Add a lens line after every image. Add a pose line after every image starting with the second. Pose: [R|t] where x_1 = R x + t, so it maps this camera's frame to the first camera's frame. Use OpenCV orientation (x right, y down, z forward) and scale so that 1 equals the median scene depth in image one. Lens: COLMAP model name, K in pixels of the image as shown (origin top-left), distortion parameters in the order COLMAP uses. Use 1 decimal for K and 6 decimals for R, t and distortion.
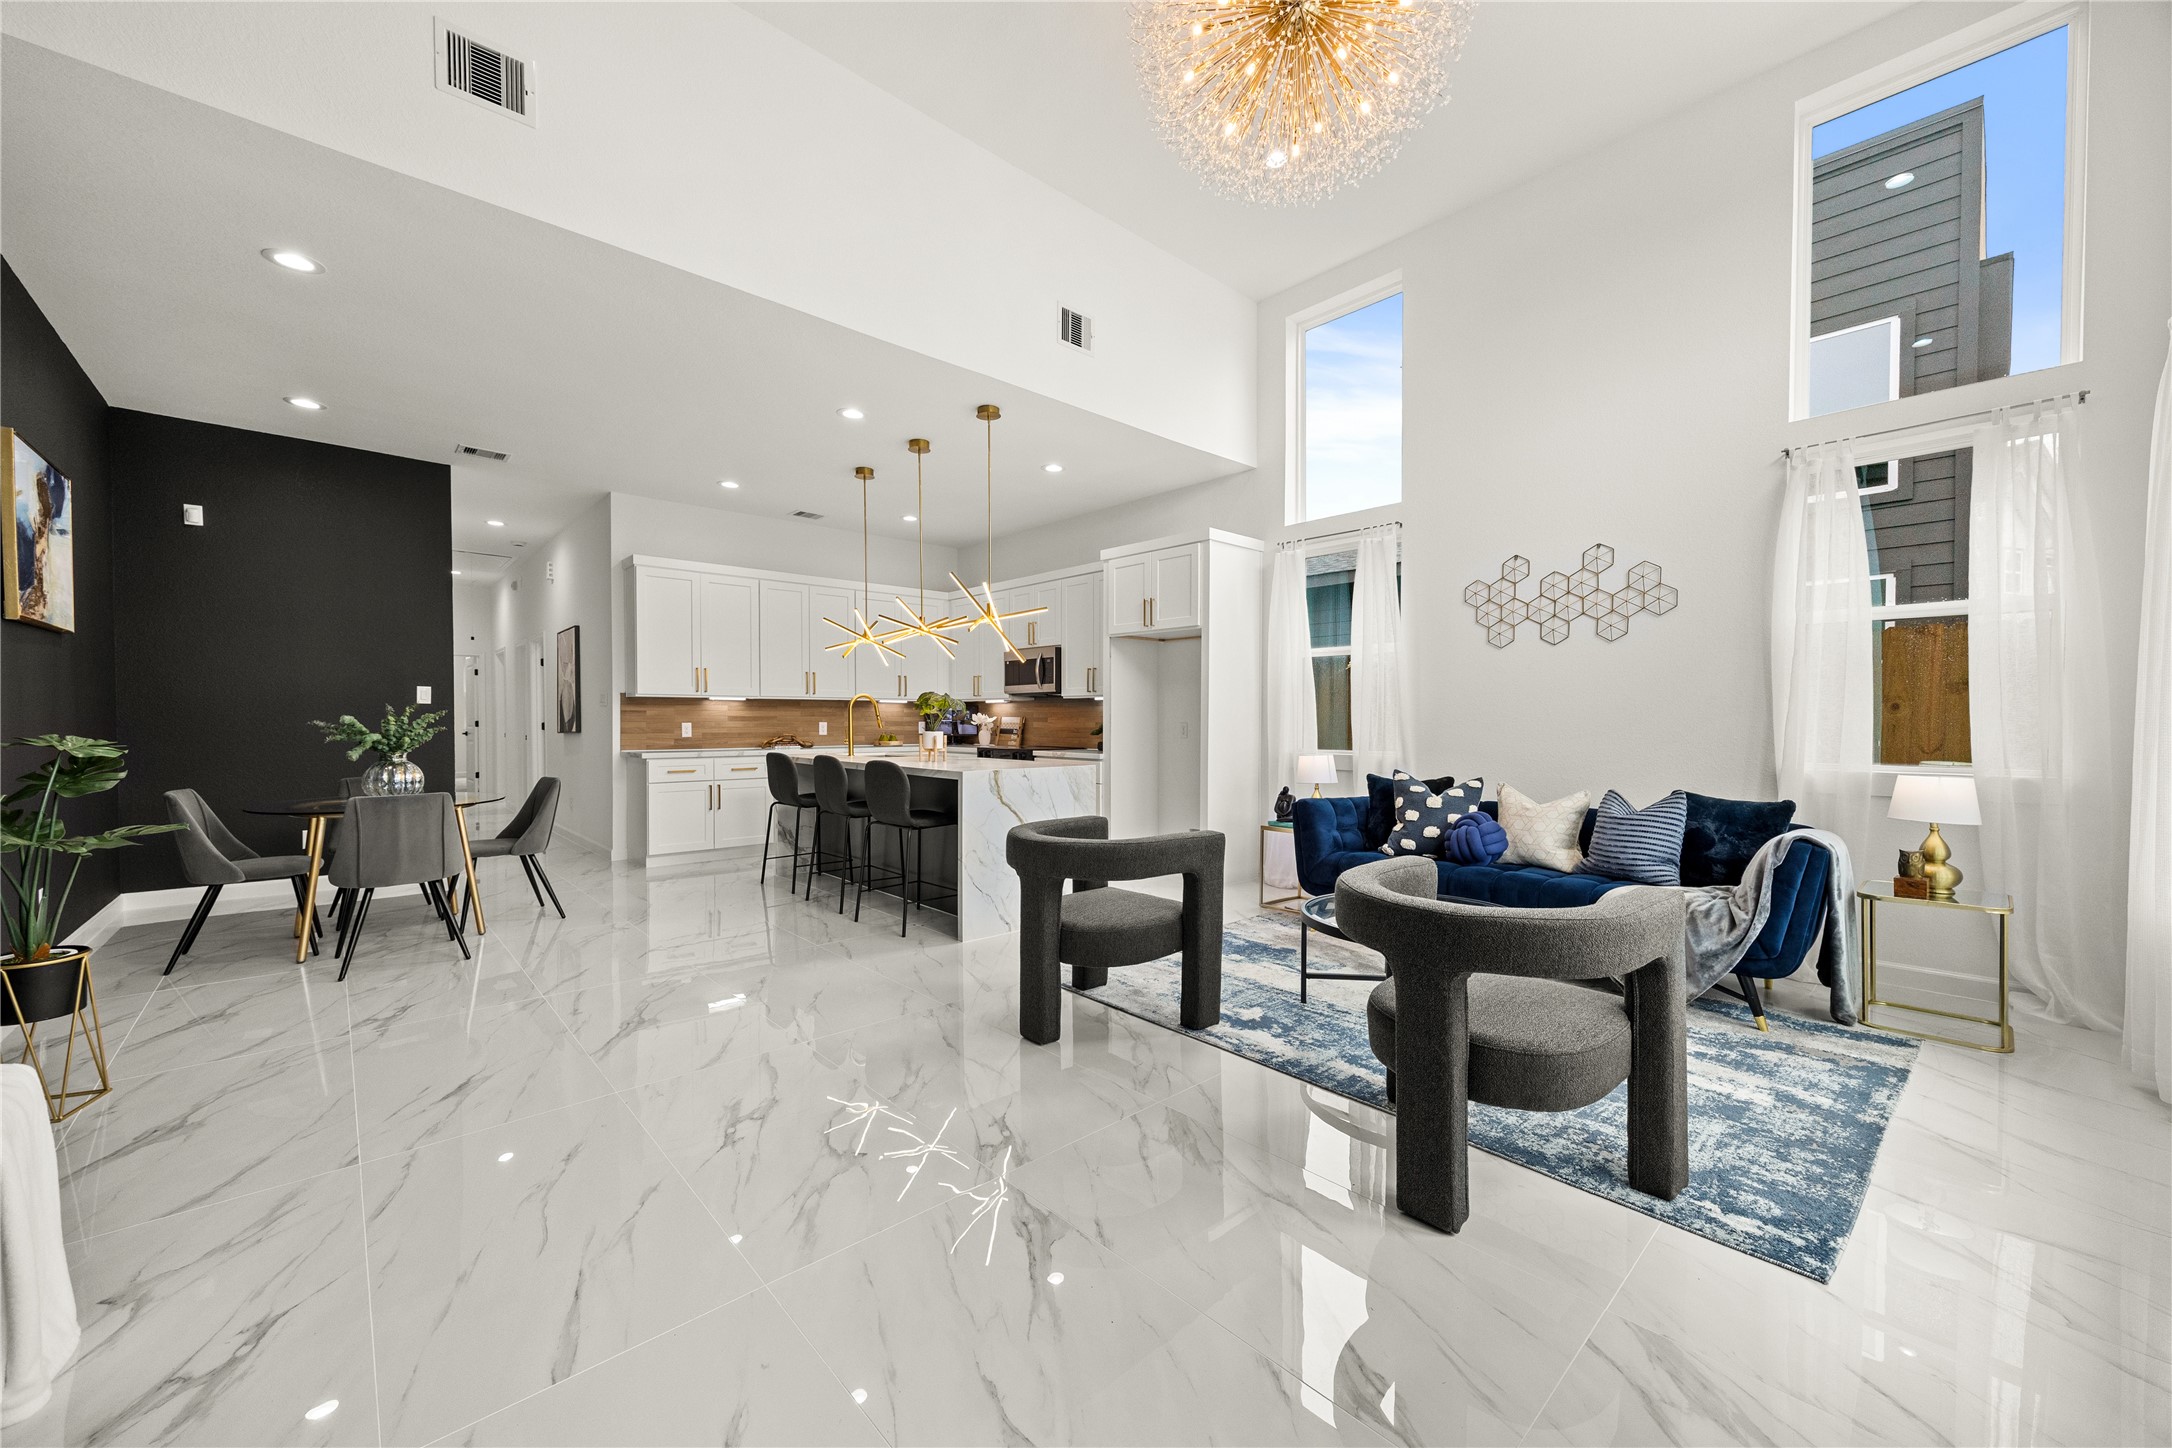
lens RADIAL K [[828.5, 0, 1093.1], [0, 828.5, 734.2], [0, 0, 1]] dist [0.002198, 0.000383]
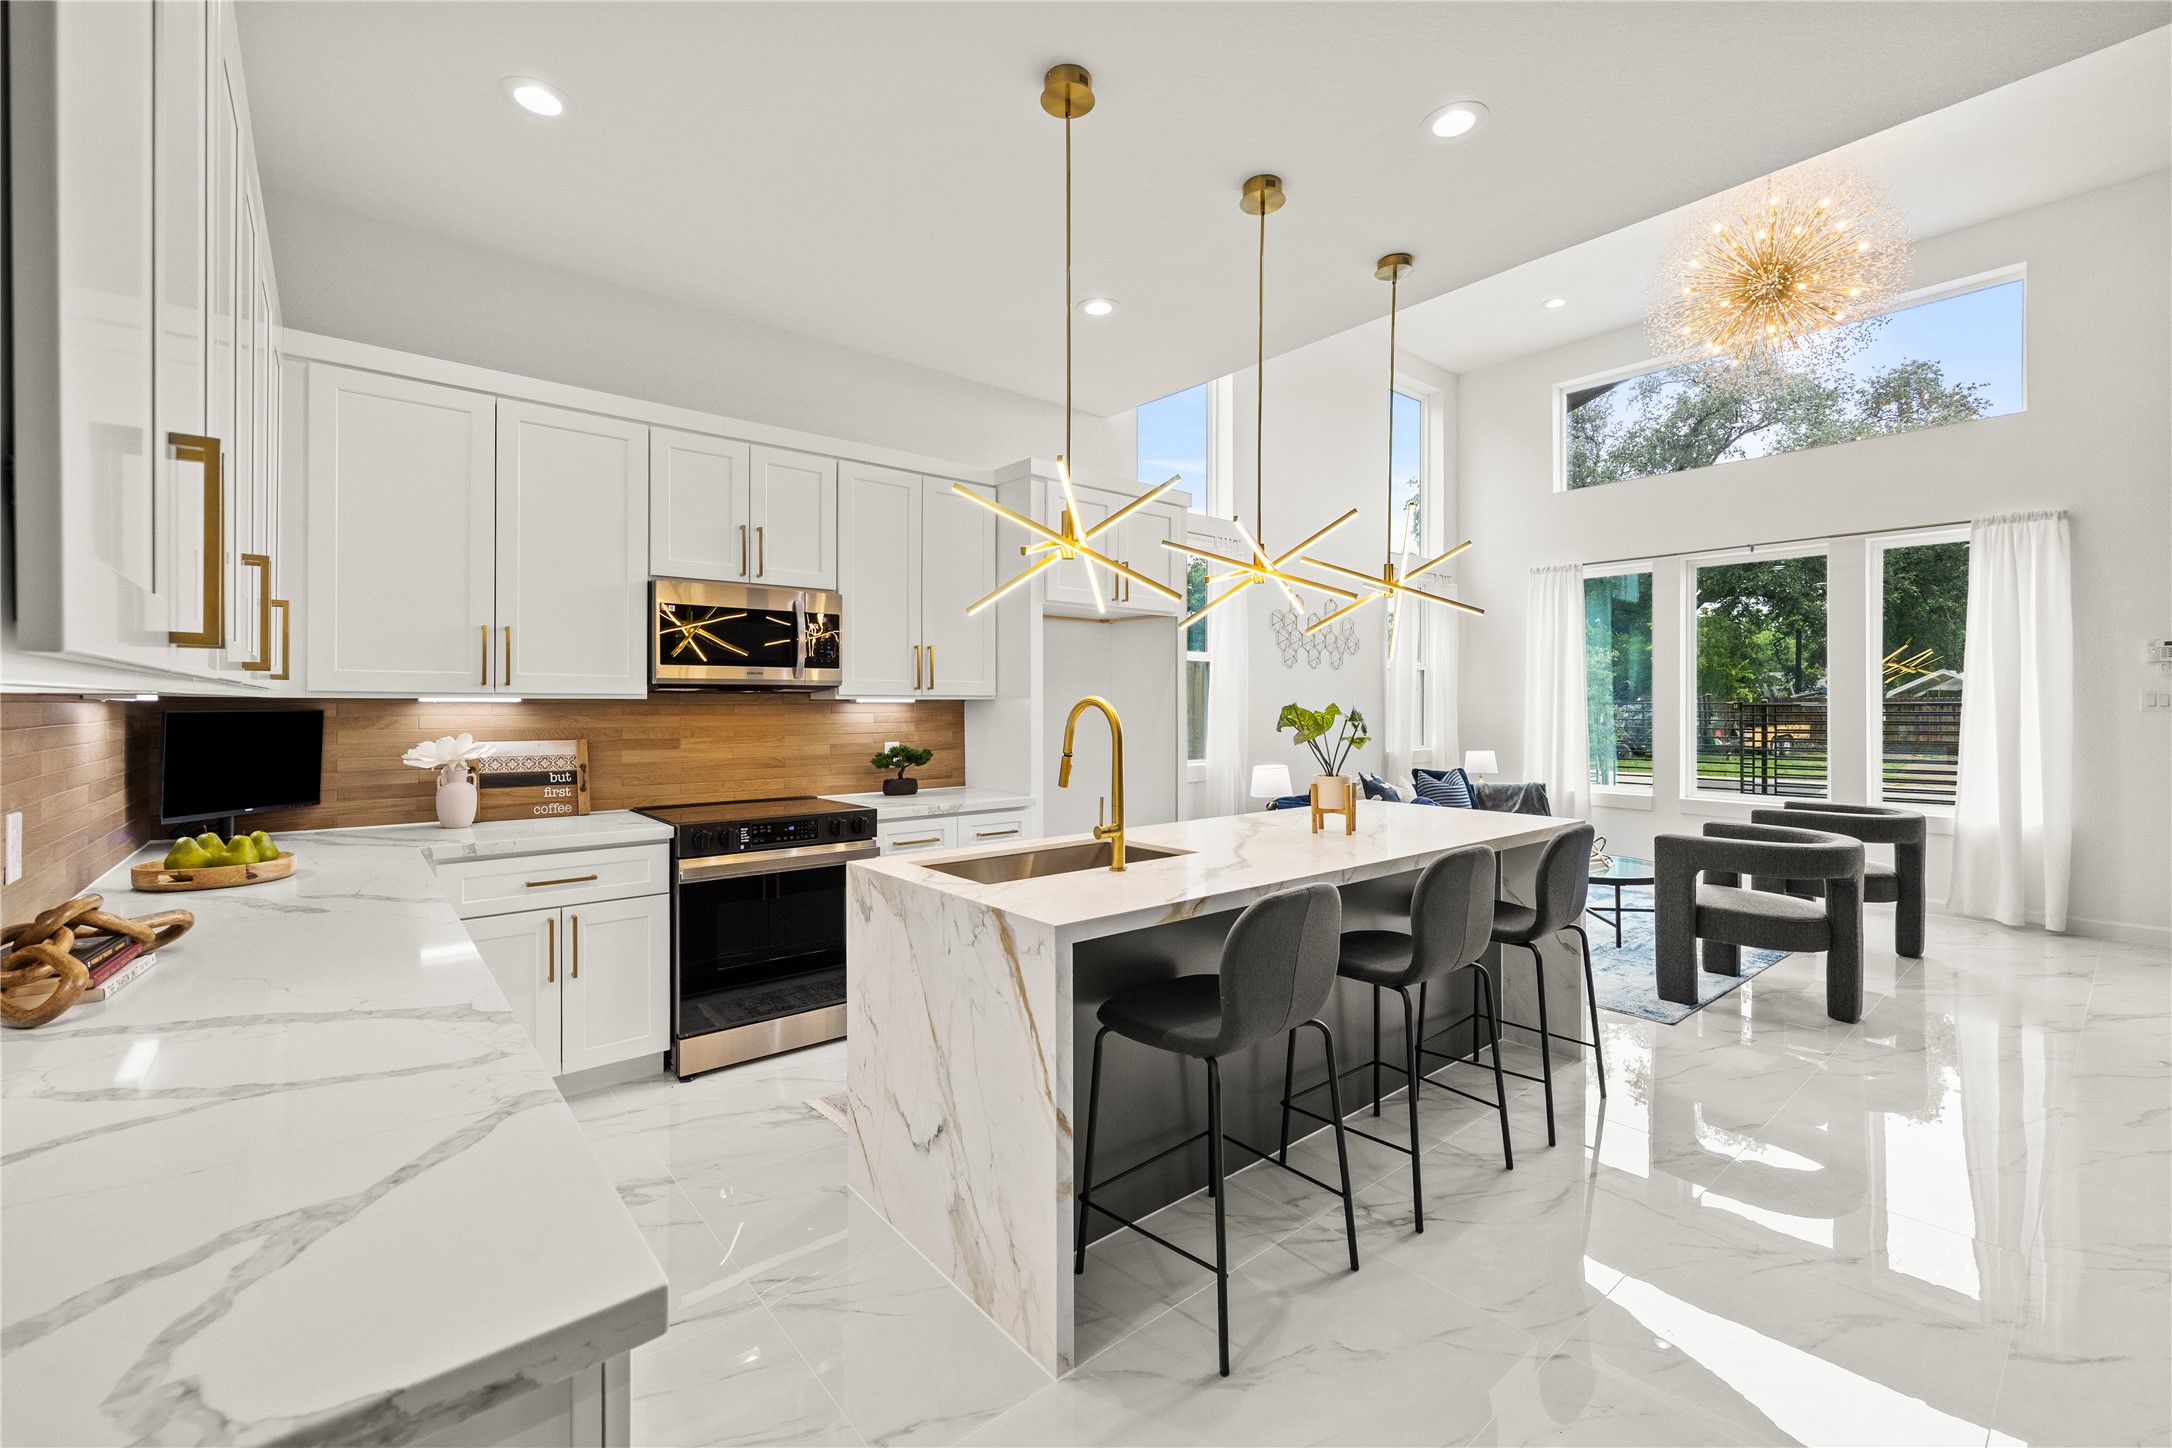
lens RADIAL K [[899.1, 0, 1089.8], [0, 899.1, 706.4], [0, 0, 1]] dist [0.001622, 0.000402]
pose [[0.045317, -0.004673, 0.998962, -0.844681], [0.018424, 0.999823, 0.003841, -0.056953], [-0.998803, 0.018231, 0.045395, 1.226567]]
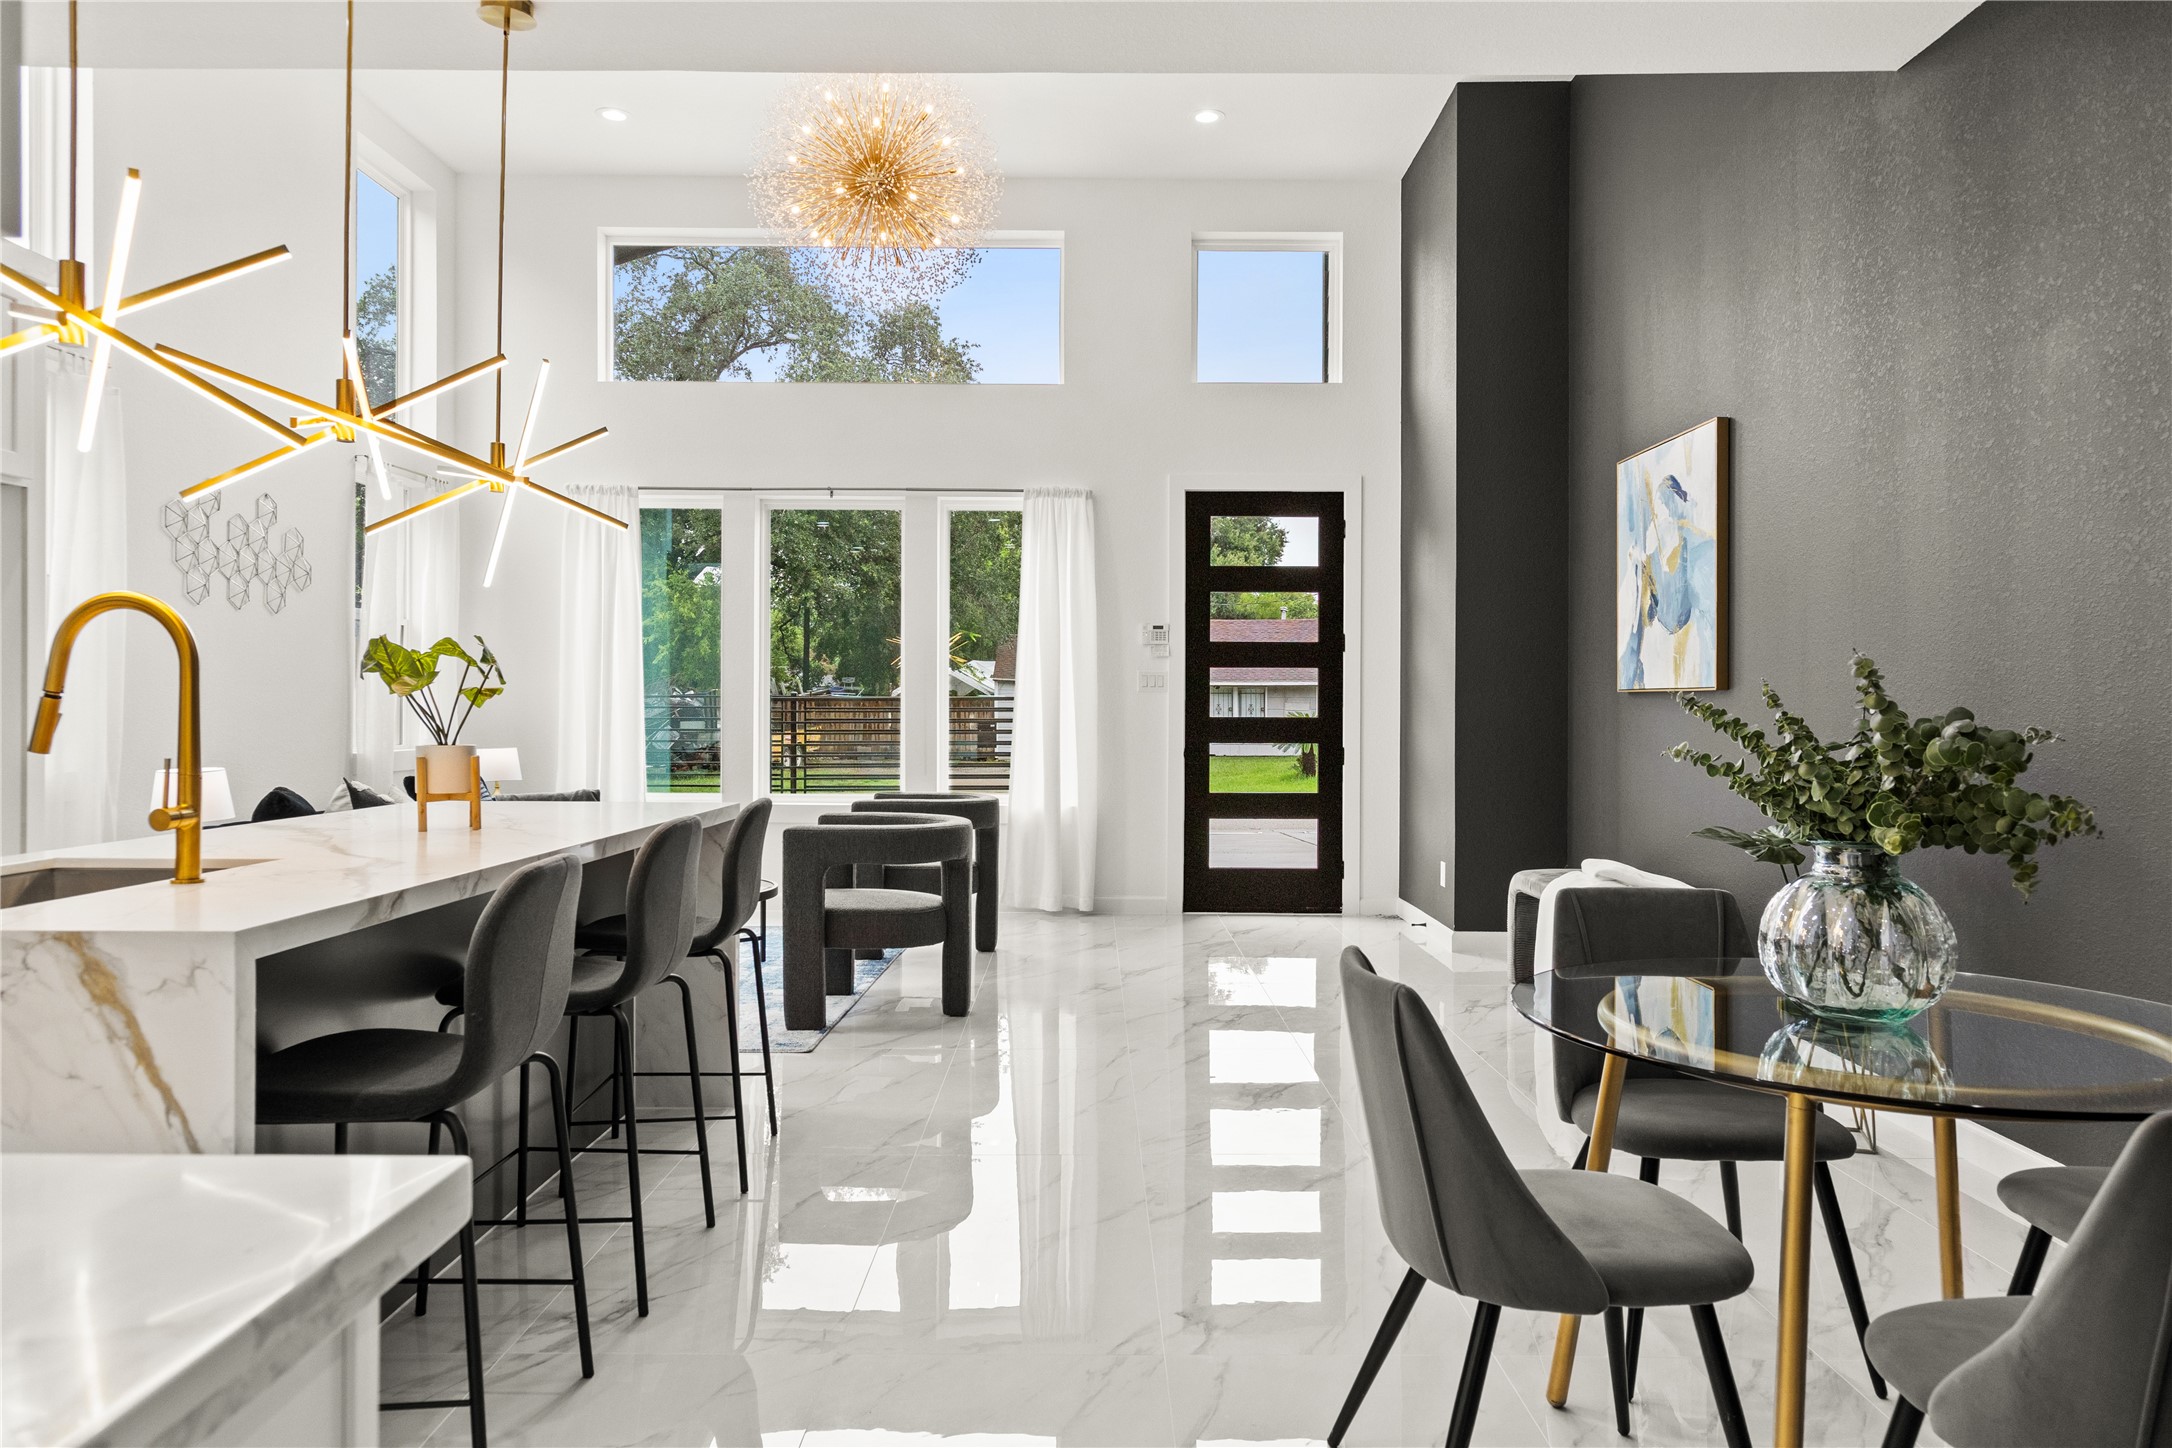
lens RADIAL K [[1449.5, 0, 1091.4], [0, 1449.5, 716.7], [0, 0, 1]] dist [0.005879, 0.001456]
pose [[-0.735199, -0.008033, 0.677804, -0.890708], [0.005462, 0.999827, 0.017774, -0.026841], [-0.677830, 0.016769, -0.735028, 1.381060]]
